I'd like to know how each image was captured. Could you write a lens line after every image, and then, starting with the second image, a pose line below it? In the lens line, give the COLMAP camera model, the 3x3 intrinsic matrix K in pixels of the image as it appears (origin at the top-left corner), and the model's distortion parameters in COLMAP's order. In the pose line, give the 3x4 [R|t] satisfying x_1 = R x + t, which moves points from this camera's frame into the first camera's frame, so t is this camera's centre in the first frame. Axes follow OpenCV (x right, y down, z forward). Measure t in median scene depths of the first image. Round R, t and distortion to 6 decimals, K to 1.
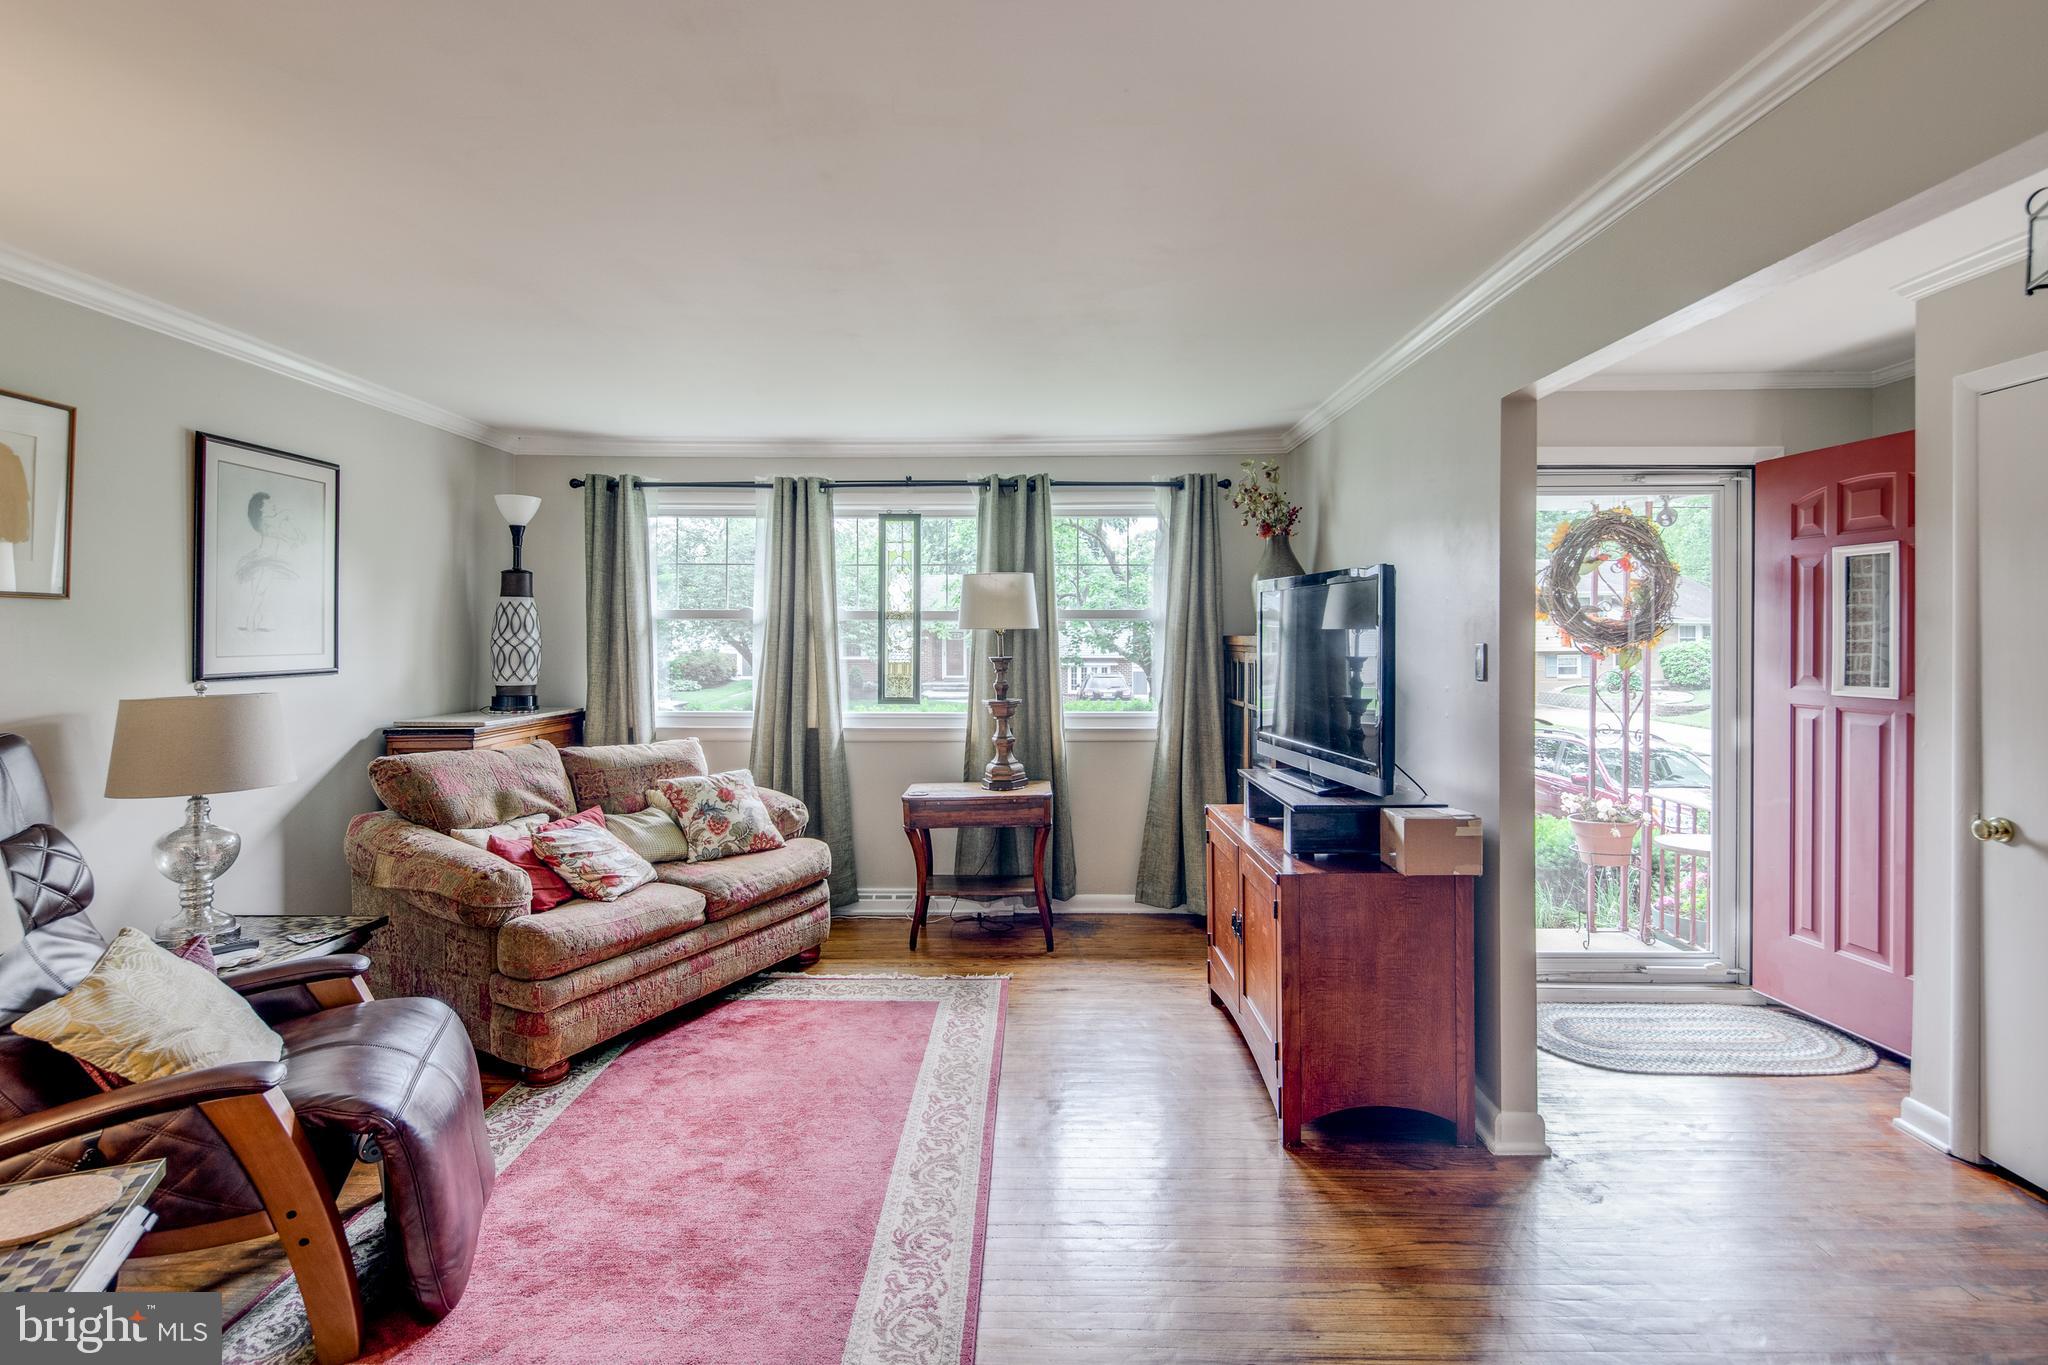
lens RADIAL K [[986.8, 0, 1017.8], [0, 986.8, 643.9], [0, 0, 1]] dist [0.004362, -0.002606]
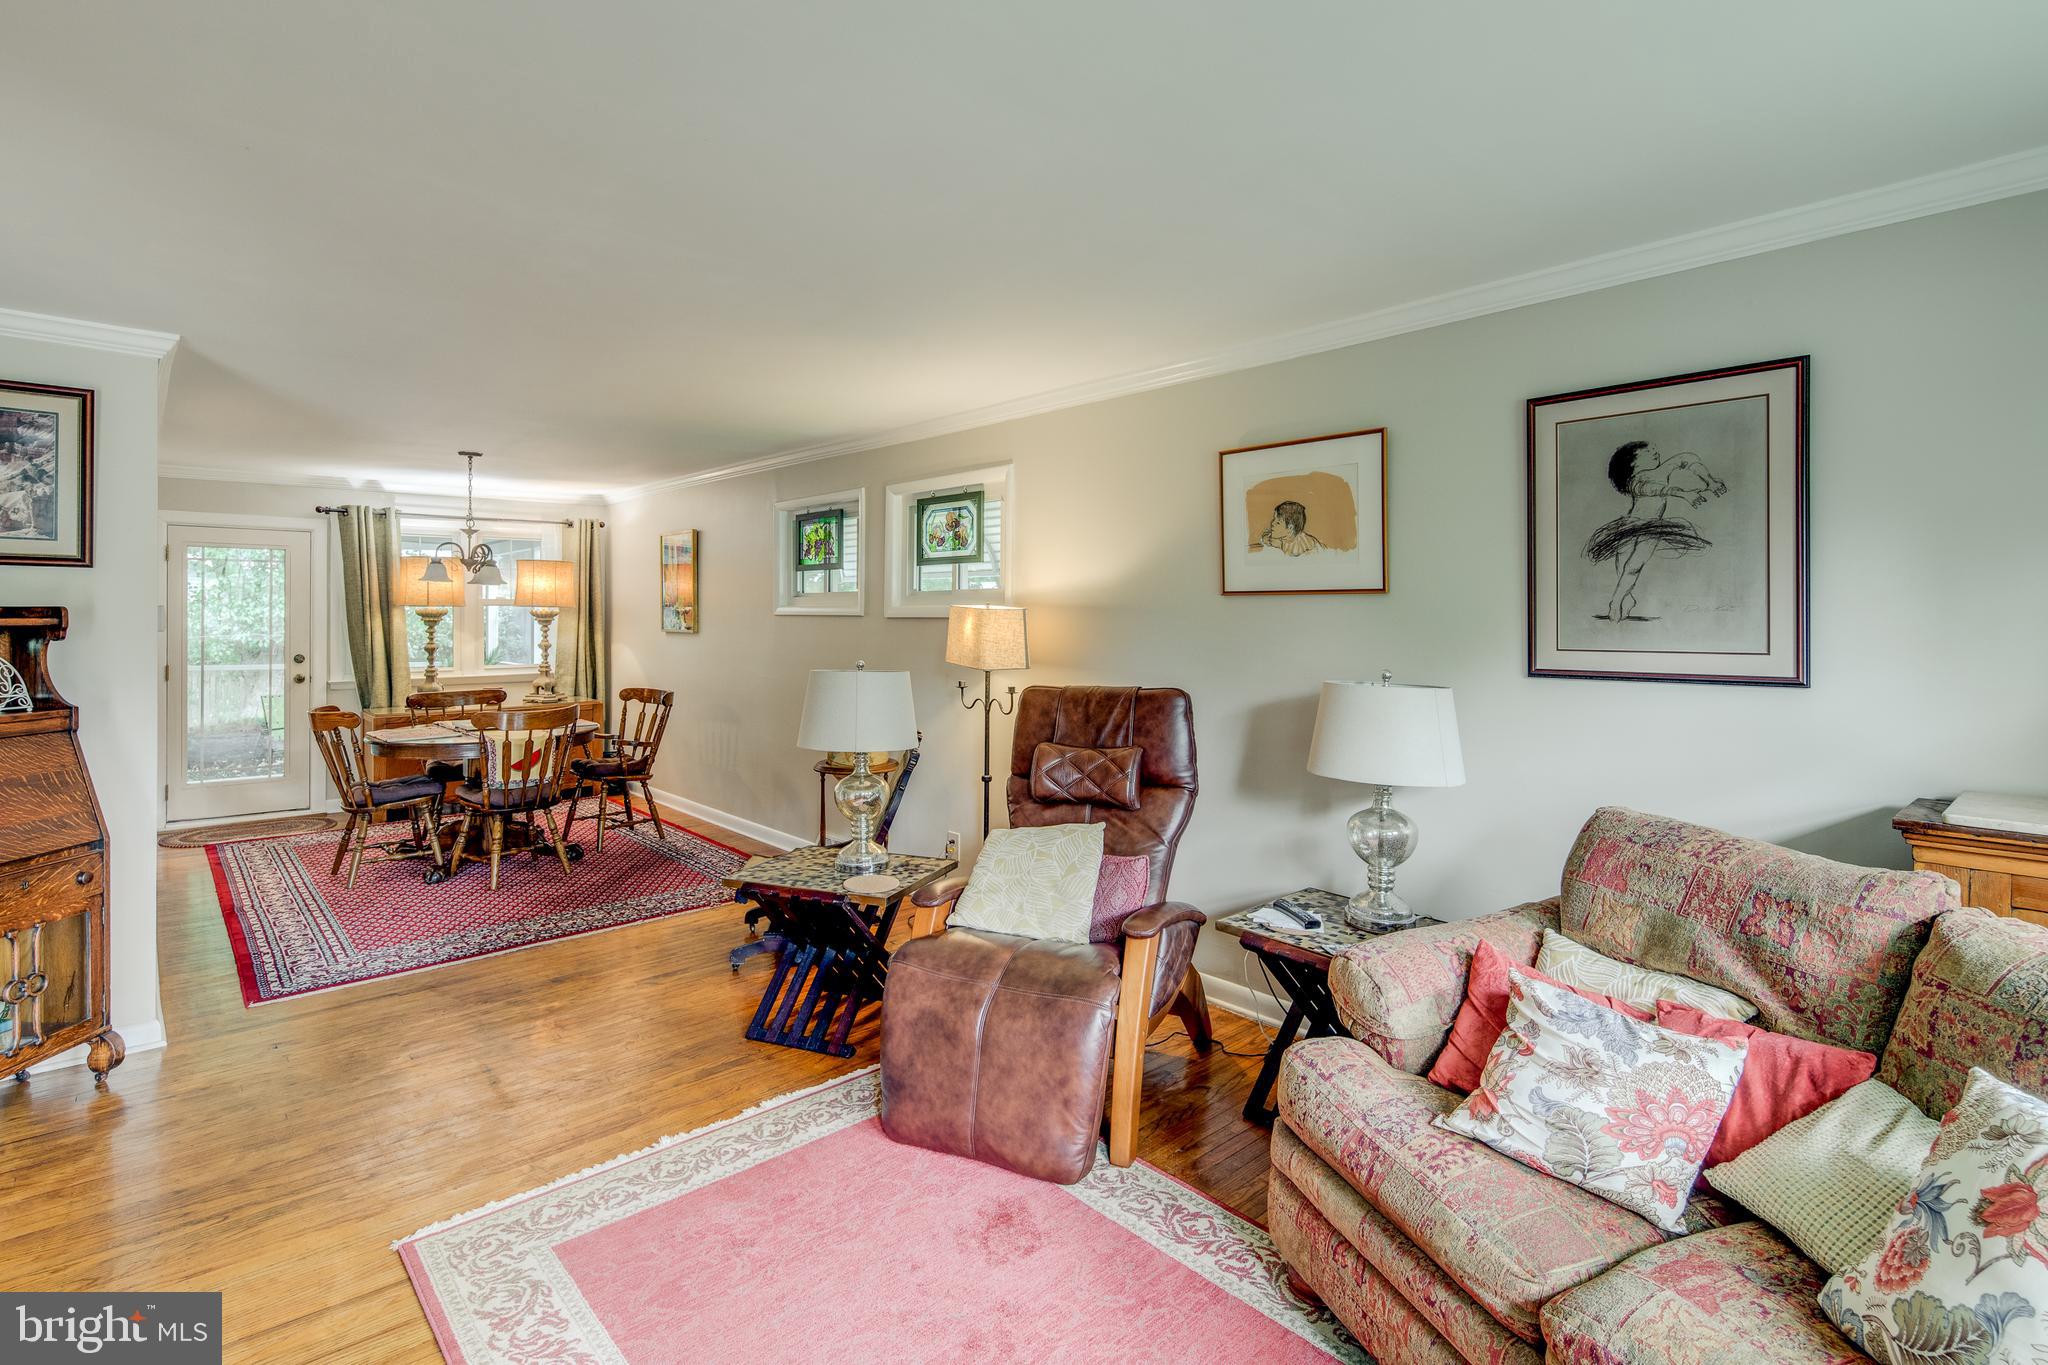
lens RADIAL K [[986.8, 0, 1020.9], [0, 986.8, 608.7], [0, 0, 1]] dist [0.004362, -0.002606]
pose [[-0.730019, -0.005075, -0.683408, 0.121351], [-0.006019, 0.999981, -0.000995, -0.017819], [0.683400, 0.003387, -0.730036, 1.238222]]
